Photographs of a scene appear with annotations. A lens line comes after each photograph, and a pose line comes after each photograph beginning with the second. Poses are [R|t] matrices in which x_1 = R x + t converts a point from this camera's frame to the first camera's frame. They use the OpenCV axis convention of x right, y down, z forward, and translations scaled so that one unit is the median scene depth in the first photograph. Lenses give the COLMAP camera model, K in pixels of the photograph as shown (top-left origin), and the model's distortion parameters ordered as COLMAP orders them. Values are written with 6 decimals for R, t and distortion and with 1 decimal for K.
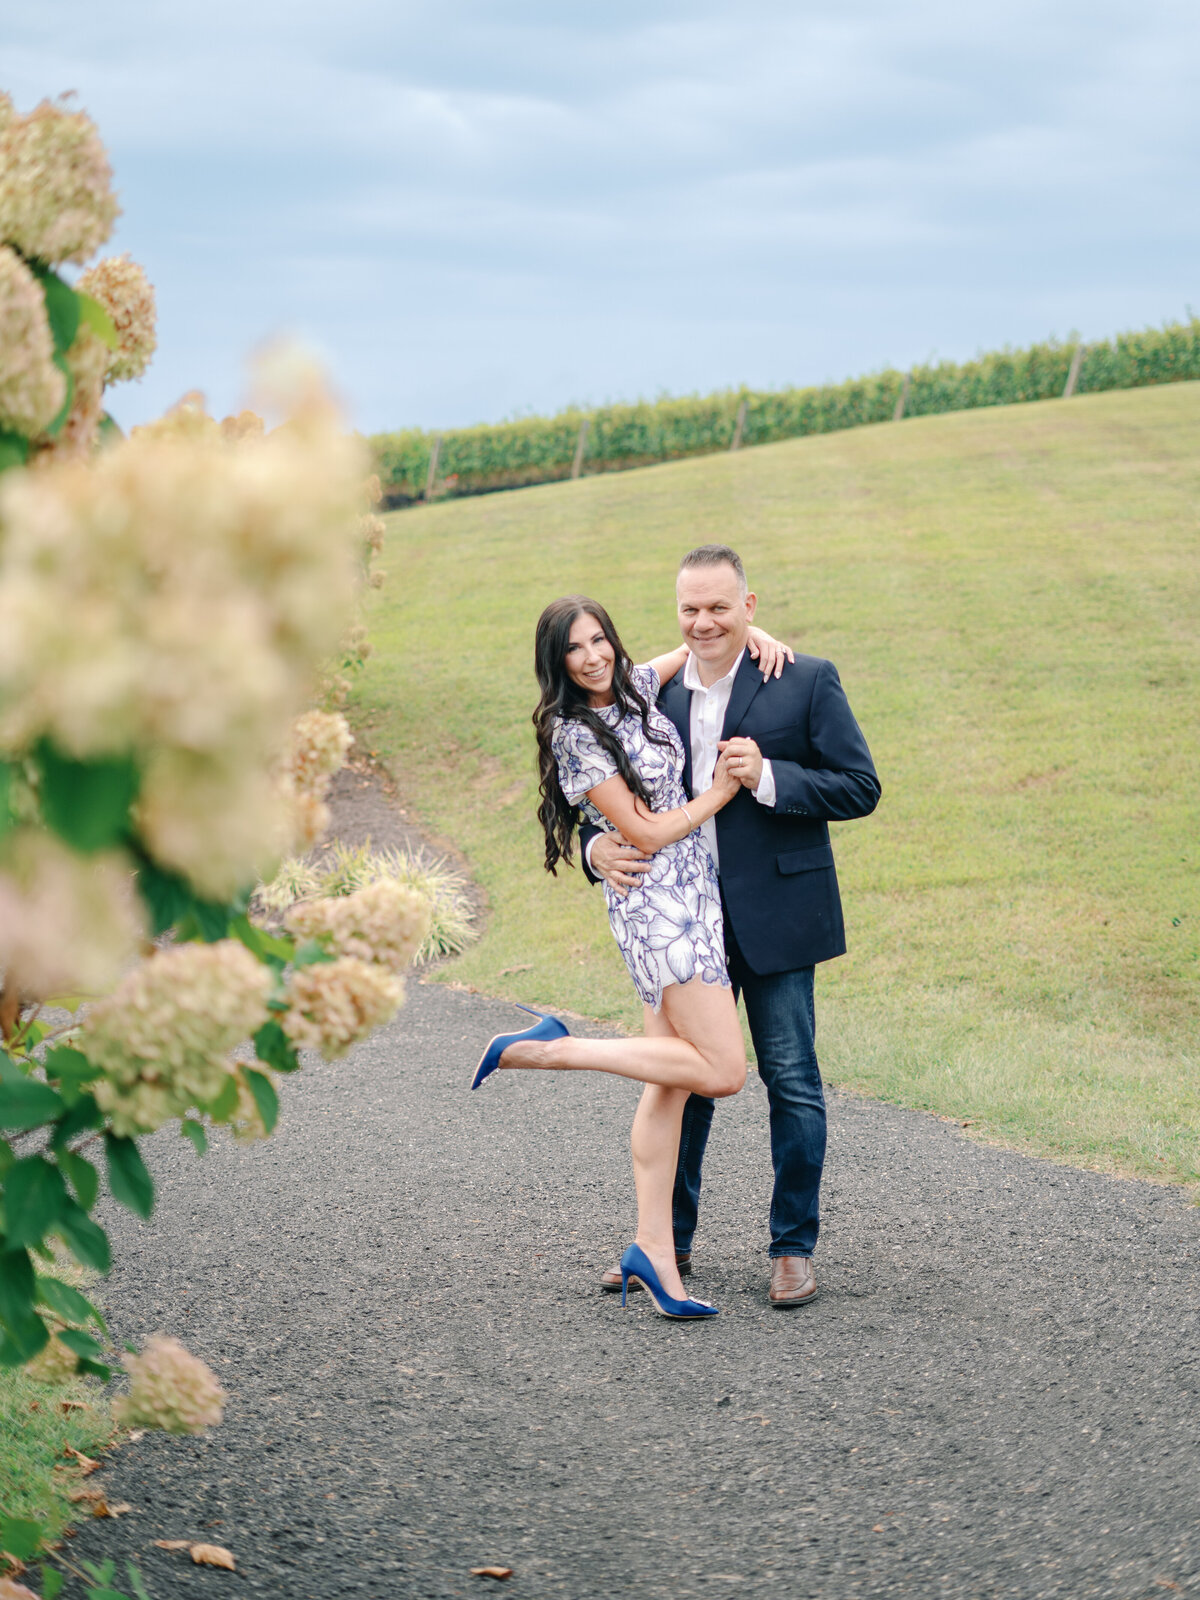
lens RADIAL K [[2543.8, 0, 586.4], [0, 2543.8, 708.7], [0, 0, 1]] dist [-0.025093, 0.000000]
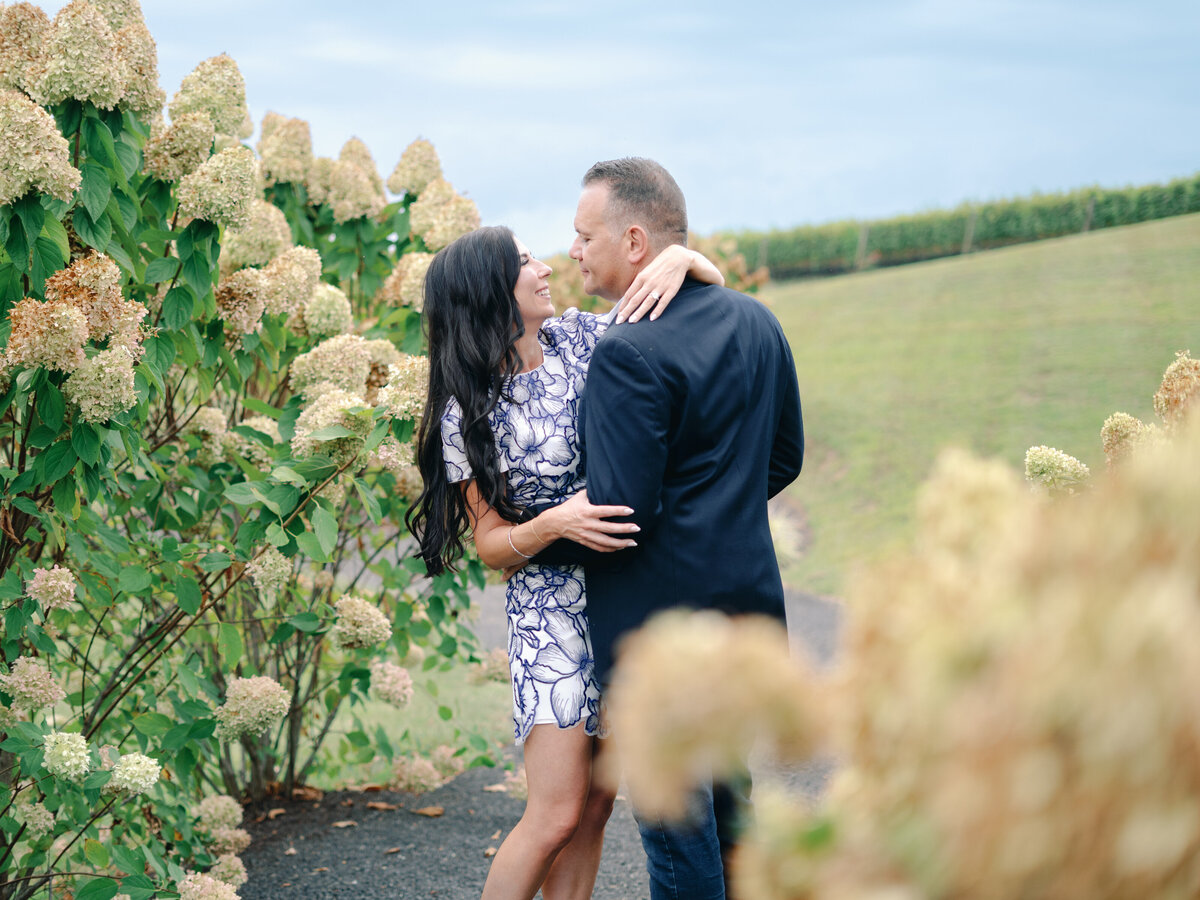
lens RADIAL K [[1907.8, 0, 535.4], [0, 1907.8, 451.2], [0, 0, 1]] dist [-0.025093, 0.000000]
pose [[0.969491, 0.018538, -0.244424, 0.131458], [-0.014331, 0.999717, 0.018977, 0.000278], [0.244707, -0.014895, 0.969483, -0.344621]]
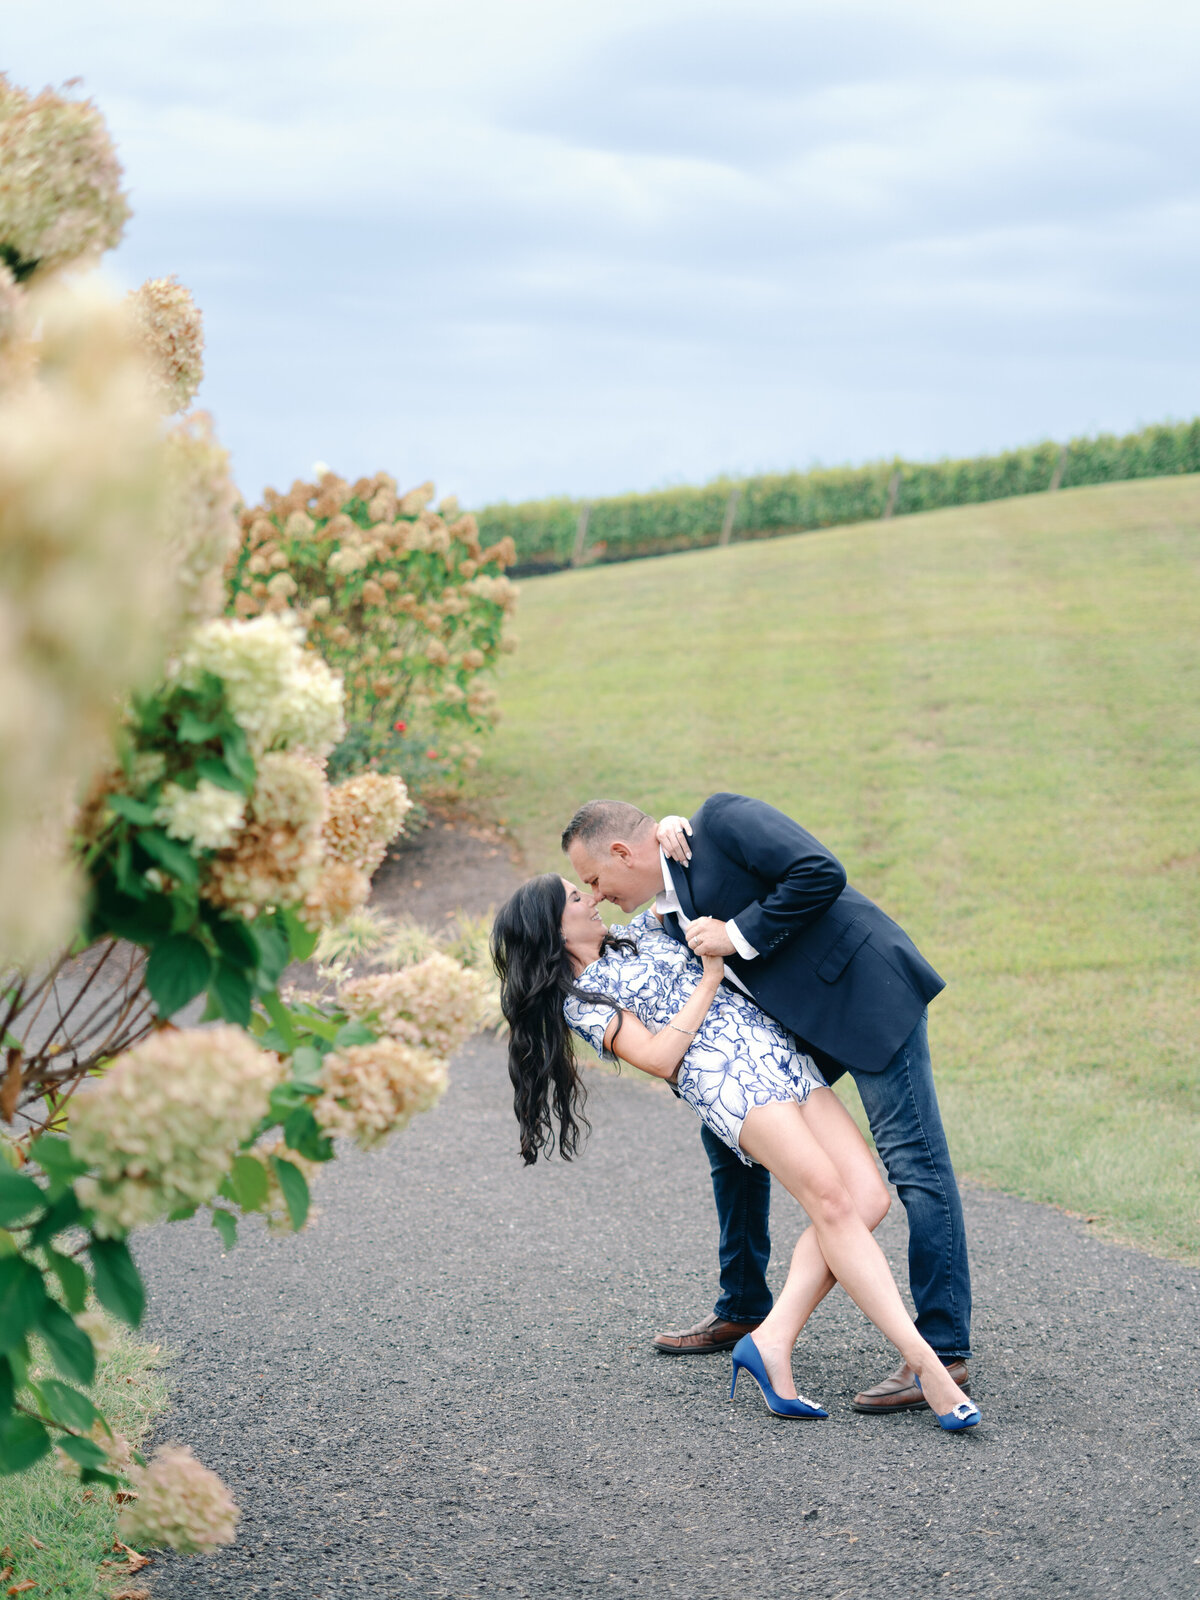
lens RADIAL K [[2543.8, 0, 585.2], [0, 2543.8, 851.1], [0, 0, 1]] dist [-0.025093, 0.000000]
pose [[0.998078, 0.019198, -0.058922, 0.012158], [-0.017546, 0.999442, 0.028436, 0.000801], [0.059435, -0.027348, 0.997858, 0.035401]]
